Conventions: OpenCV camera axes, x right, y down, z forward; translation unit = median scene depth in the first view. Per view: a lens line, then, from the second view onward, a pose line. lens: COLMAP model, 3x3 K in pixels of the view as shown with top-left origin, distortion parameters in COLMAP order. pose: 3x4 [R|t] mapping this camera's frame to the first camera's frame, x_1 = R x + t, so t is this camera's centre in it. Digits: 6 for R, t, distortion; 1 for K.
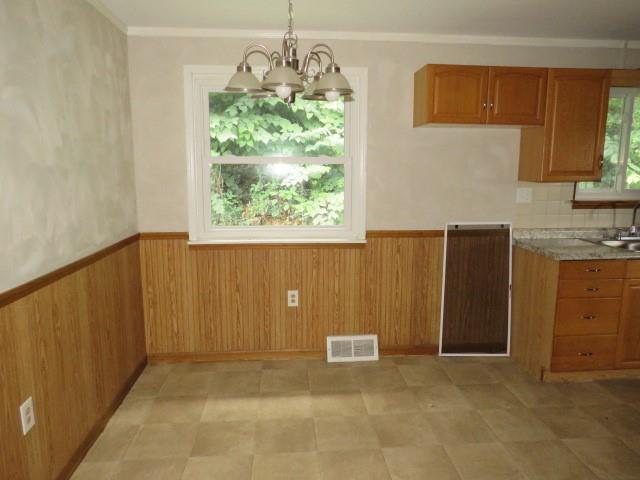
lens RADIAL K [[450.9, 0, 320.0], [0, 450.9, 240.0], [0, 0, 1]] dist [-0.034976, 0.006775]
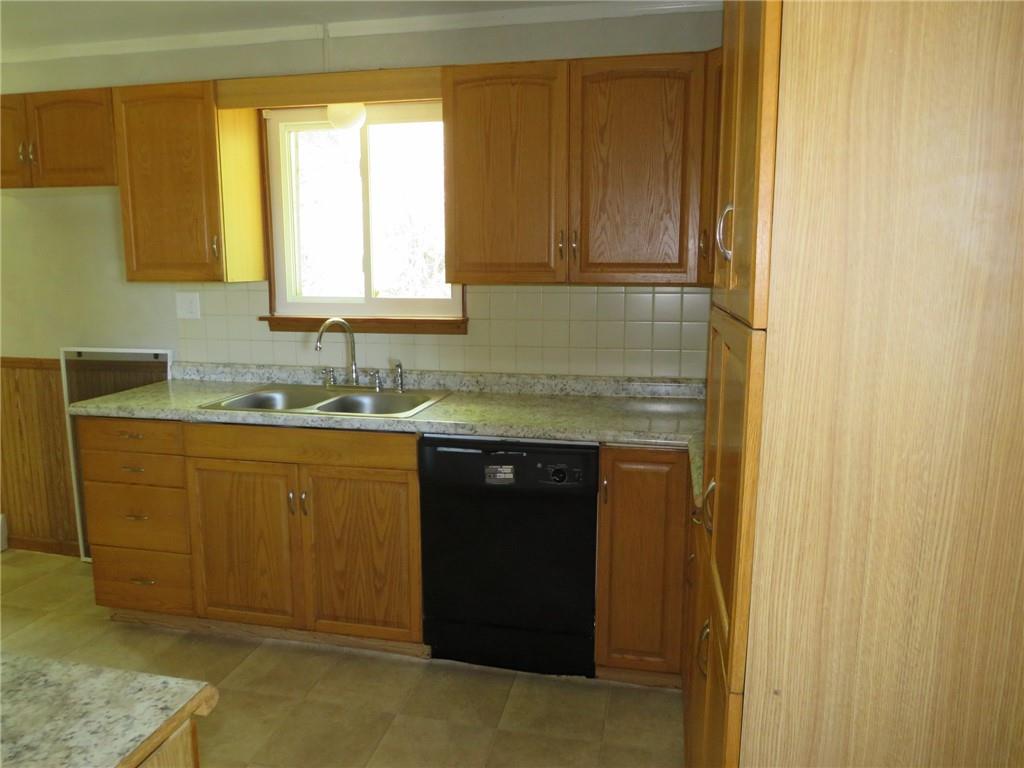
lens RADIAL K [[721.5, 0, 512.0], [0, 721.5, 384.0], [0, 0, 1]] dist [-0.034976, 0.006775]
pose [[0.960560, 0.050099, -0.273521, 1.135415], [-0.049945, 0.998724, 0.007530, -0.025912], [0.273550, 0.006428, 0.961836, 0.212957]]
